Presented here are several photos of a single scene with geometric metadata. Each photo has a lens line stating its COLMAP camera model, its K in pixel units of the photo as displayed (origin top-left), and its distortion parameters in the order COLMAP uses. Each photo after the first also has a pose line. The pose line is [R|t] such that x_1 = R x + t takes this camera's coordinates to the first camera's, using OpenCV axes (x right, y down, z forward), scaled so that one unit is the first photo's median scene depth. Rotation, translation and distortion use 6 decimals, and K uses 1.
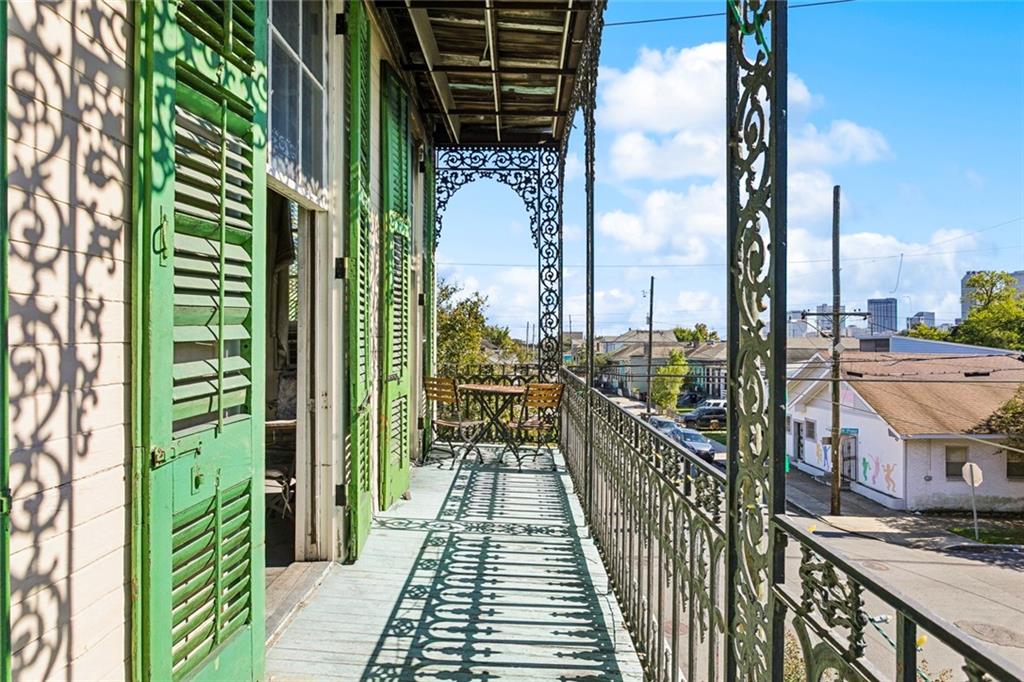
lens RADIAL K [[619.1, 0, 512.2], [0, 619.1, 341.0], [0, 0, 1]] dist [0.003808, 0.000696]
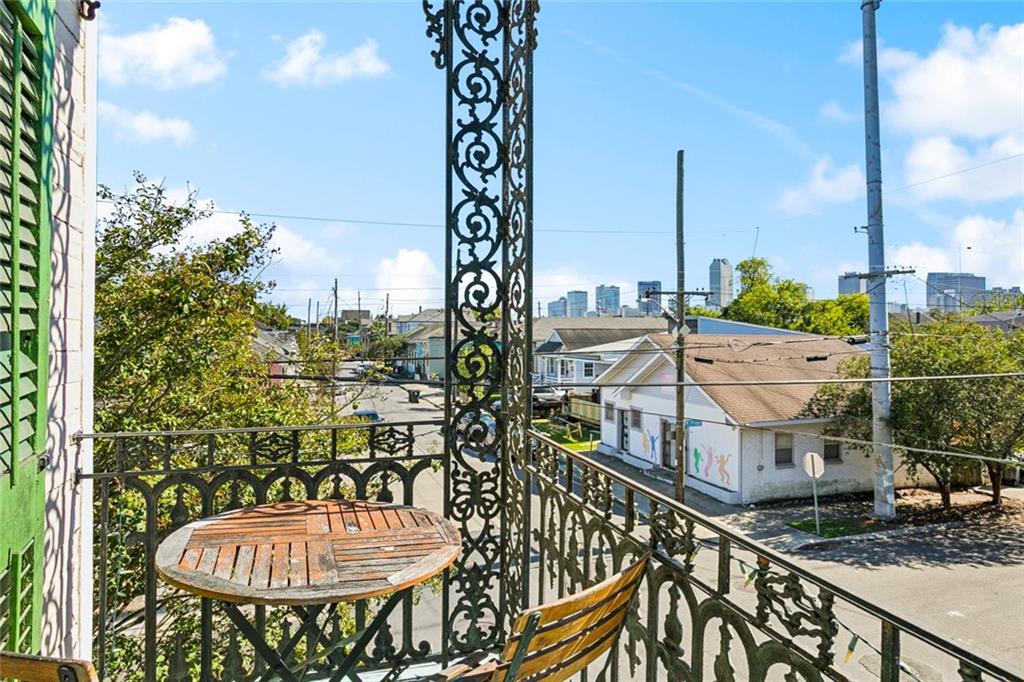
lens RADIAL K [[650.0, 0, 519.9], [0, 650.0, 305.8], [0, 0, 1]] dist [-0.007420, -0.000144]
pose [[0.942037, 0.007684, 0.335422, -0.010080], [-0.000375, 0.999761, -0.021851, -0.004427], [-0.335509, 0.020458, 0.941815, 0.185496]]
